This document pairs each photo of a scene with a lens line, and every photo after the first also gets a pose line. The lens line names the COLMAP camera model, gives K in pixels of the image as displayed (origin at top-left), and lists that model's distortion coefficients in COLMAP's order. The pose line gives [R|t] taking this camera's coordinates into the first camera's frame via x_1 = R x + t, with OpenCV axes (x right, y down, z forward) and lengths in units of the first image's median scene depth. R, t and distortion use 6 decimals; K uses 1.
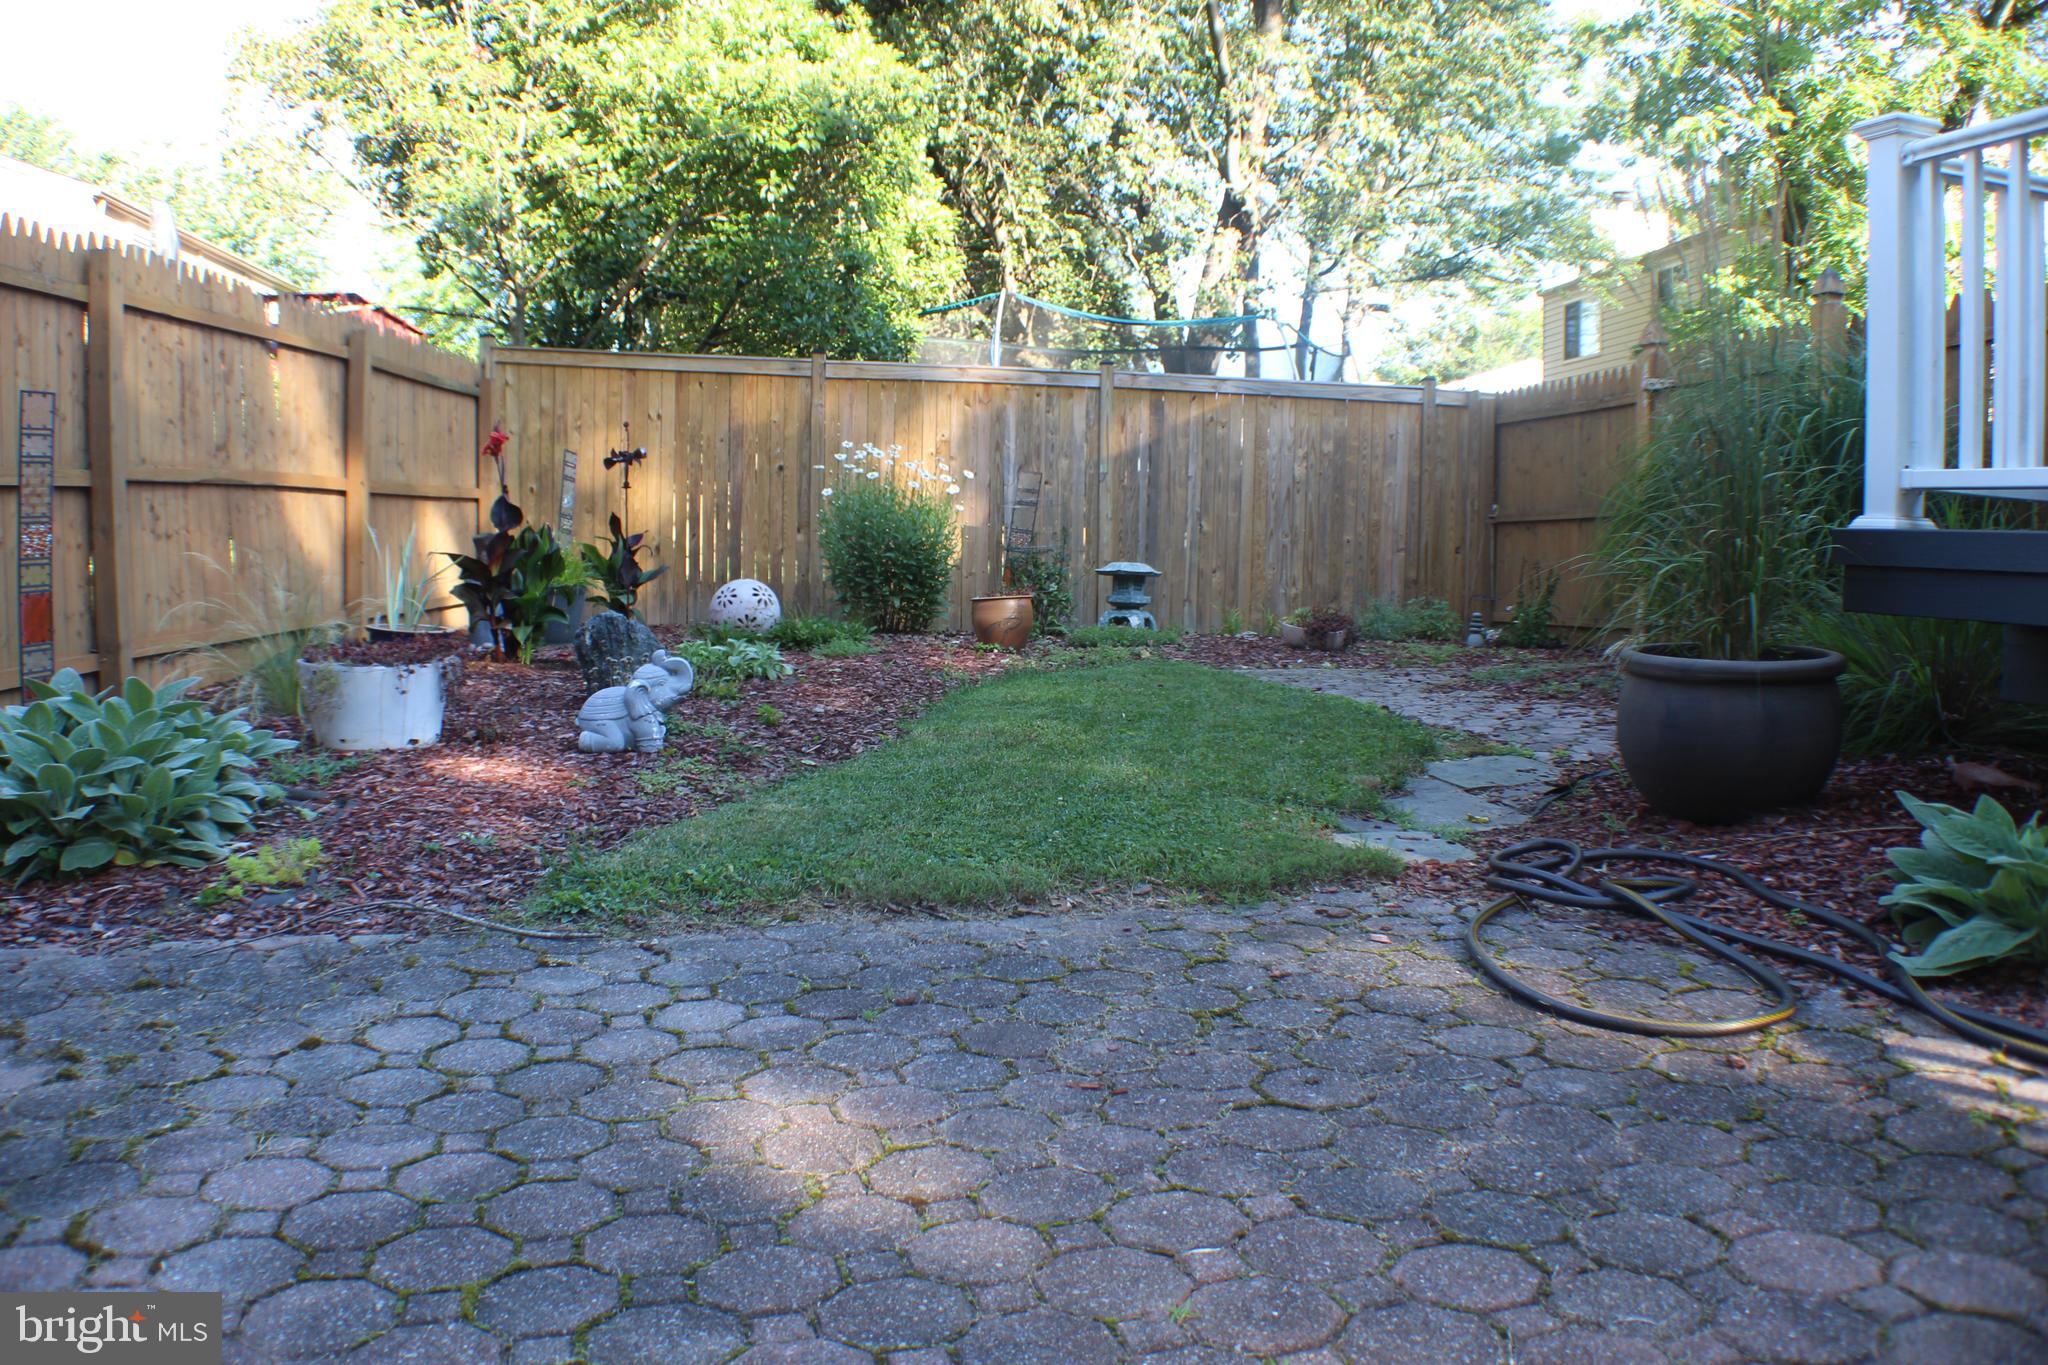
lens RADIAL K [[1546.9, 0, 1013.0], [0, 1546.9, 681.8], [0, 0, 1]] dist [-0.213072, 0.087263]
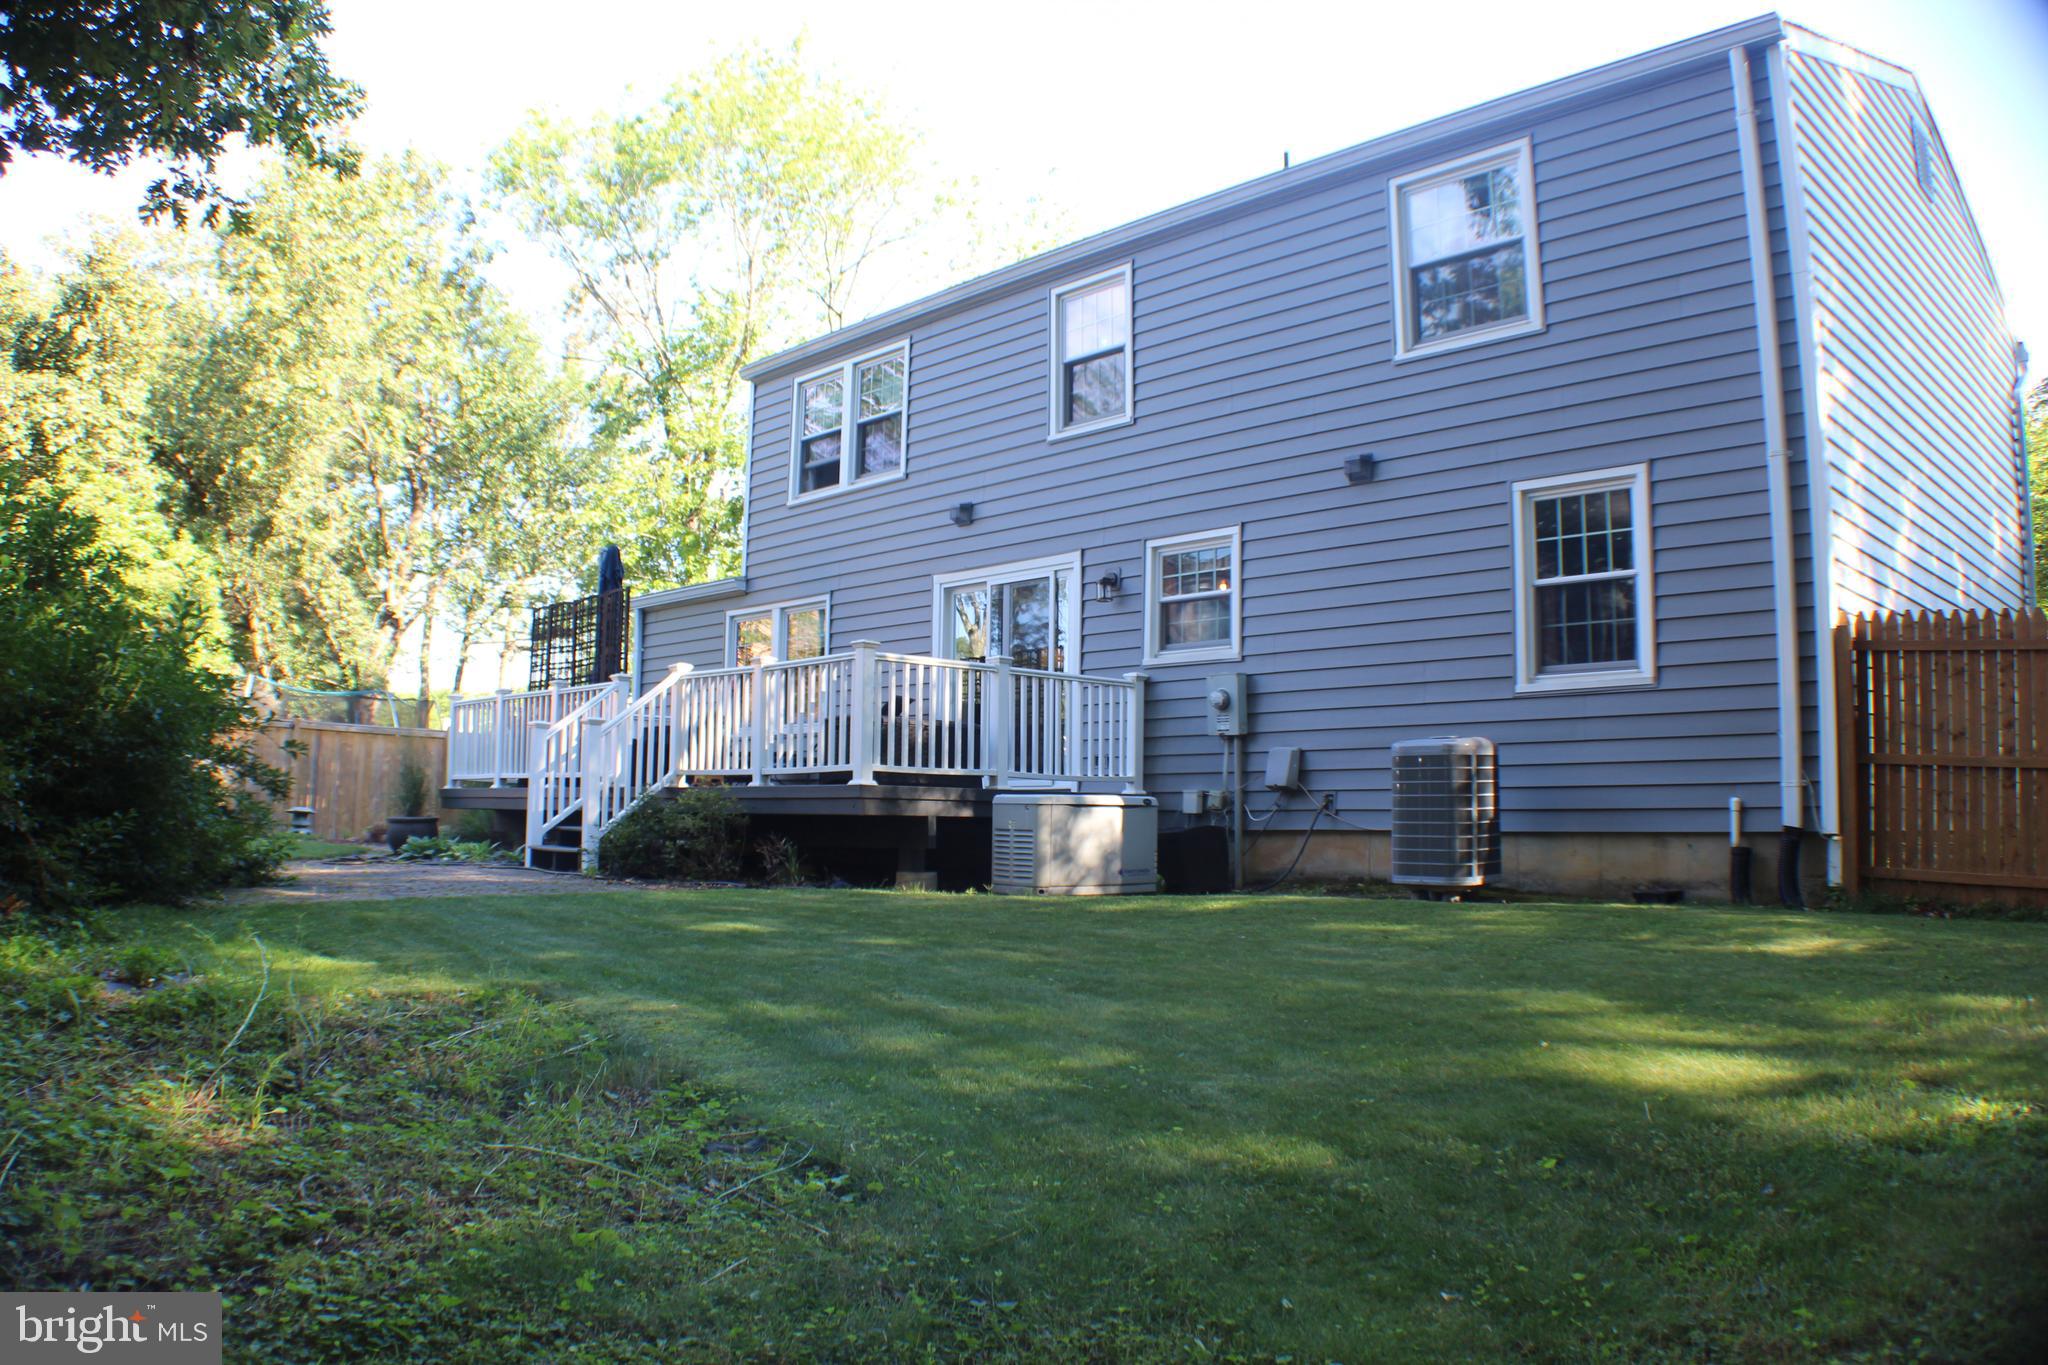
lens RADIAL K [[1499.2, 0, 1012.5], [0, 1499.2, 655.2], [0, 0, 1]] dist [-0.214634, 0.086951]
pose [[0.887060, 0.052704, 0.458637, 0.030797], [0.041573, 0.980306, -0.193058, 0.144348], [-0.459779, 0.190320, 0.867399, -1.271394]]
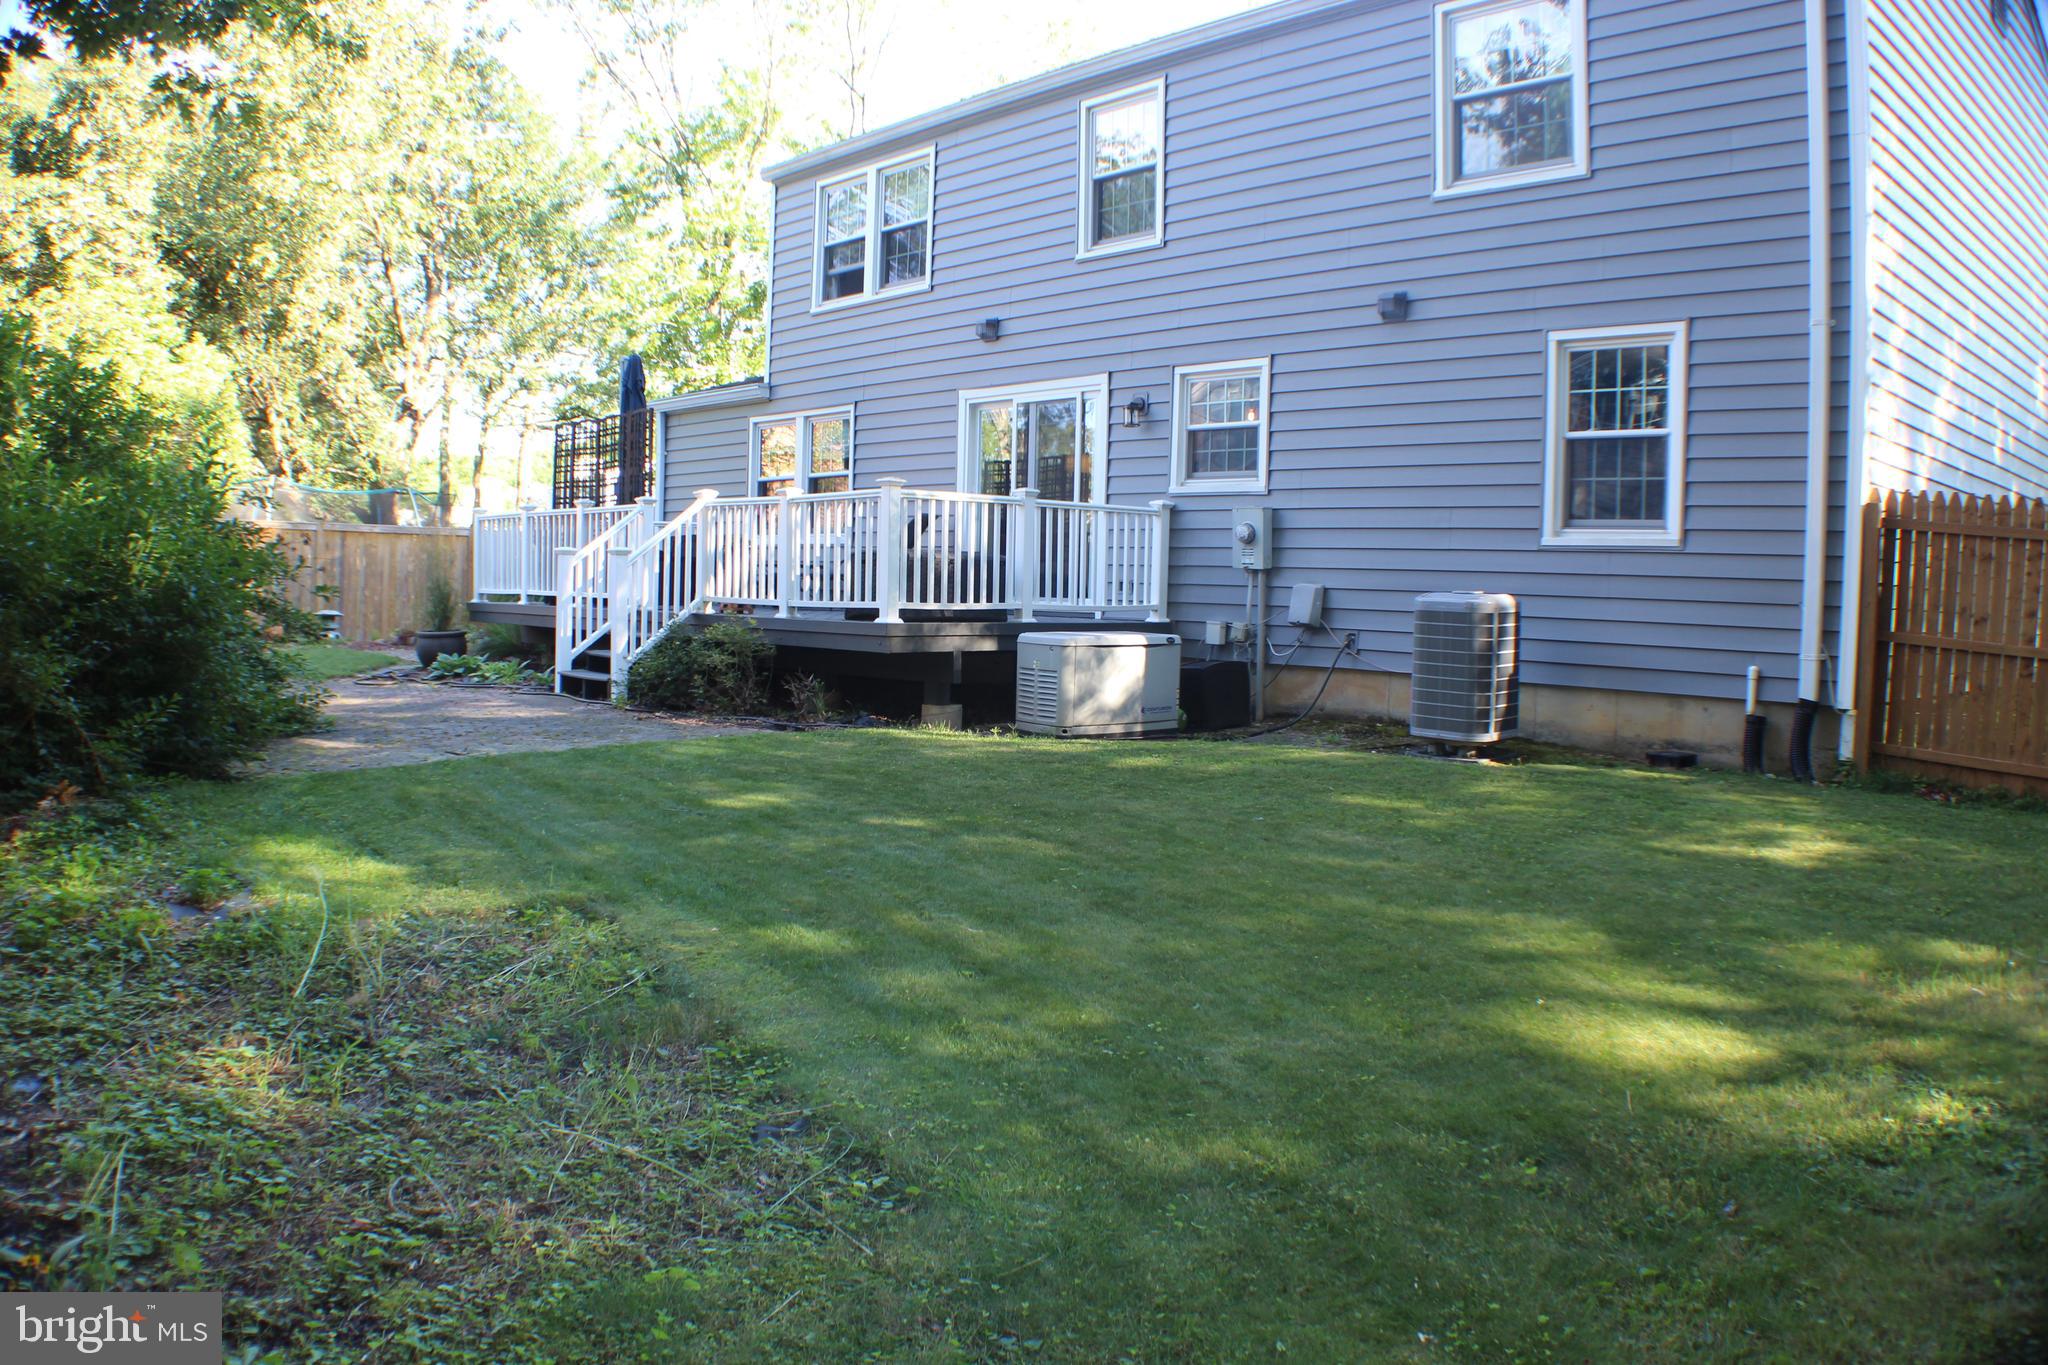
lens RADIAL K [[1508.4, 0, 1014.6], [0, 1508.4, 655.9], [0, 0, 1]] dist [-0.212186, 0.084643]
pose [[0.893146, -0.012373, 0.449596, 0.022762], [0.030834, 0.998954, -0.033762, 0.089139], [-0.448708, 0.044017, 0.892594, -1.287537]]
